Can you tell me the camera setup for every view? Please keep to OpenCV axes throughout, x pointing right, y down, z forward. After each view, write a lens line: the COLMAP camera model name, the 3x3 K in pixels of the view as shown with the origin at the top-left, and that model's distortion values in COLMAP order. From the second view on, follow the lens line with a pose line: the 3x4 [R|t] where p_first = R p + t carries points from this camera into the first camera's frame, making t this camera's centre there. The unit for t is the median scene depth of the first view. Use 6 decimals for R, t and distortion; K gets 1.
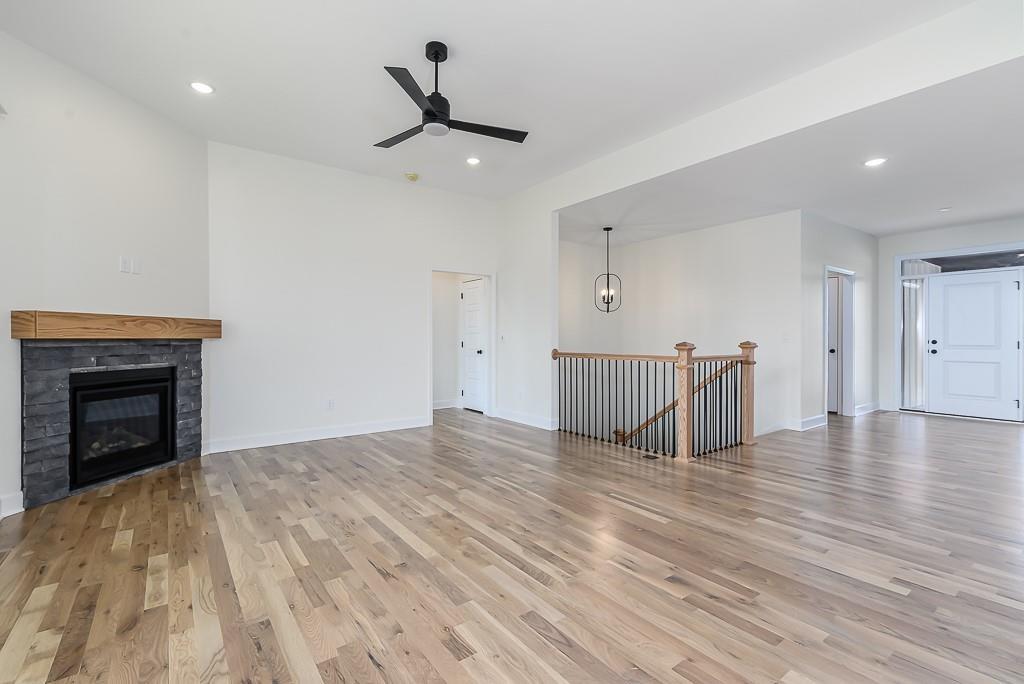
lens RADIAL K [[466.0, 0, 512.0], [0, 466.0, 342.0], [0, 0, 1]] dist [-0.000141, -0.000048]
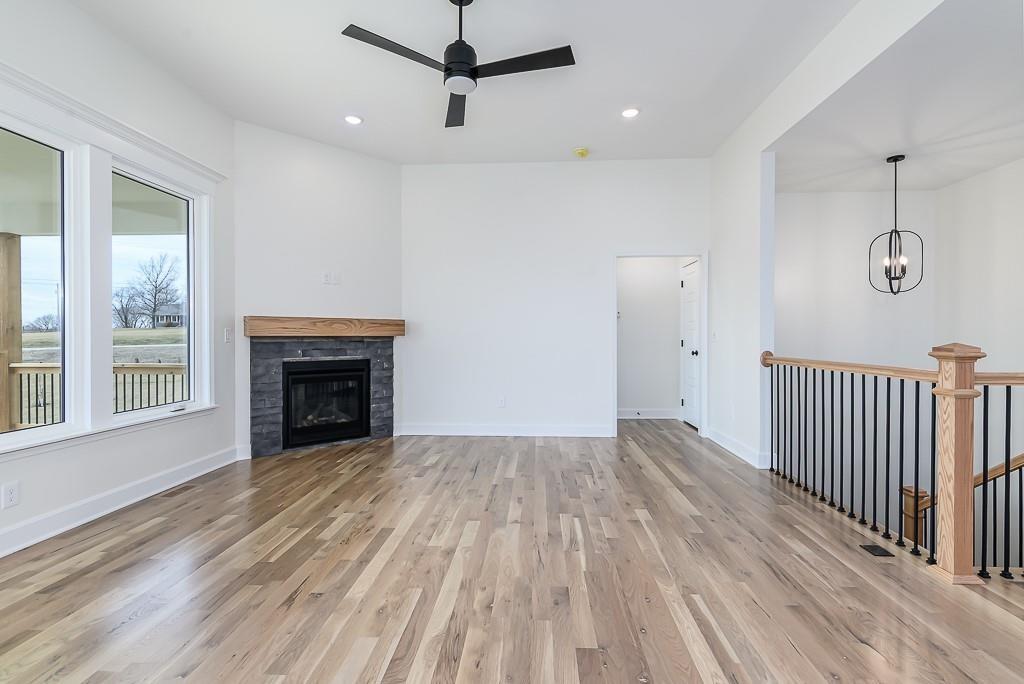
lens RADIAL K [[466.0, 0, 512.0], [0, 466.0, 342.0], [0, 0, 1]] dist [-0.000141, -0.000048]
pose [[0.767221, 0.008699, -0.641323, 0.379711], [-0.005129, 0.999959, 0.007429, -0.002985], [0.641362, -0.002410, 0.767235, 0.357143]]
